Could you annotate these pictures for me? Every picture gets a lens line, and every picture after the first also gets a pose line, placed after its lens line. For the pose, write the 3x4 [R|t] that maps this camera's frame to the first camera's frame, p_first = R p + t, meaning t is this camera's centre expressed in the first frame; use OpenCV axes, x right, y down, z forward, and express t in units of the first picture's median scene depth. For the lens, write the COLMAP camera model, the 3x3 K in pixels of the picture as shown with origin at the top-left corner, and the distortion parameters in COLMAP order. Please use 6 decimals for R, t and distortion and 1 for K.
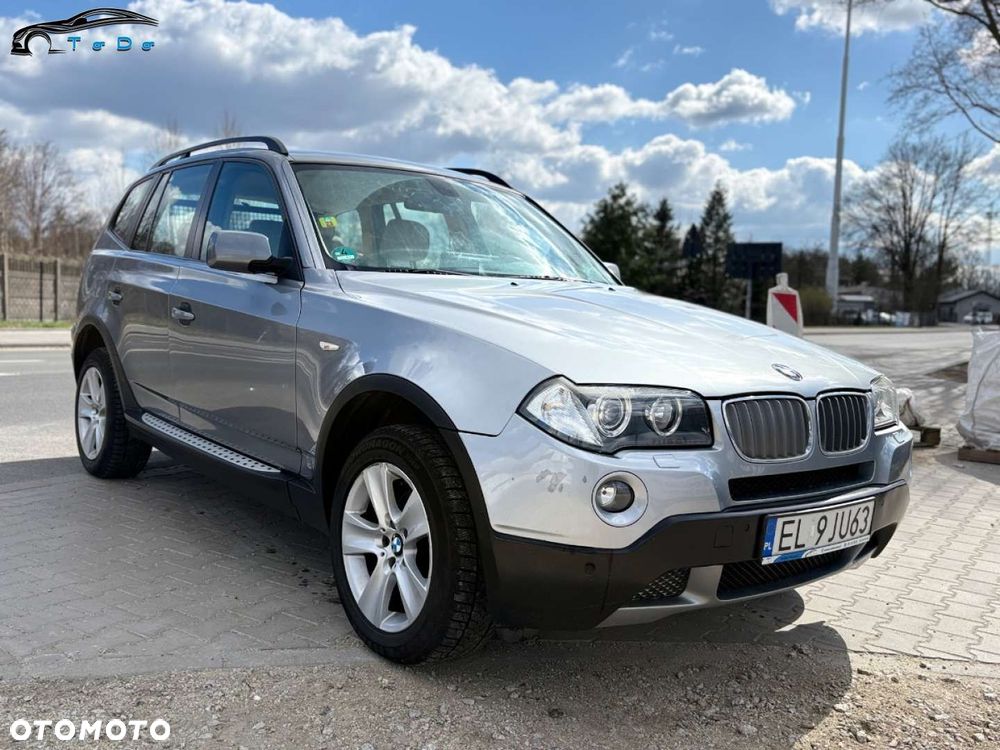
lens RADIAL K [[973.8, 0, 500.5], [0, 973.8, 373.2], [0, 0, 1]] dist [0.020521, 0.000000]
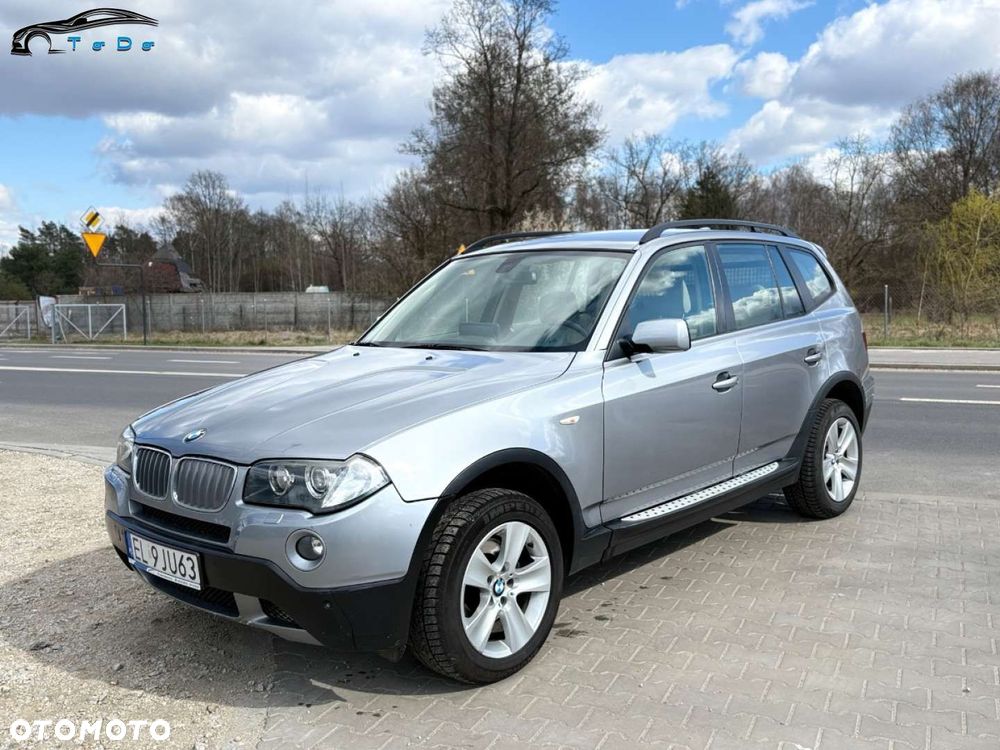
lens RADIAL K [[973.8, 0, 501.8], [0, 973.8, 380.4], [0, 0, 1]] dist [0.020521, 0.000000]
pose [[0.132787, 0.048128, -0.989975, 1.388324], [-0.058584, 0.997455, 0.040634, -0.128615], [0.989412, 0.052602, 0.135269, 1.054622]]
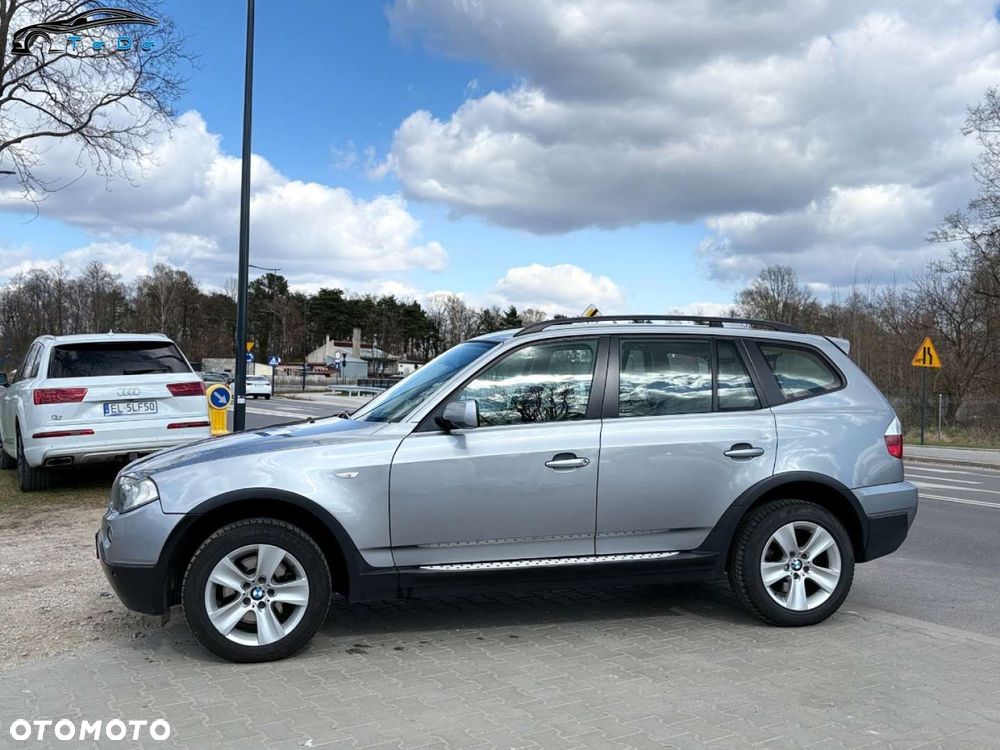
lens RADIAL K [[973.8, 0, 498.0], [0, 973.8, 365.9], [0, 0, 1]] dist [0.020521, 0.000000]
pose [[-0.451213, -0.062726, -0.890209, 1.464565], [-0.107224, 0.994111, -0.015699, -0.203035], [0.885951, 0.088369, -0.455281, 2.156400]]
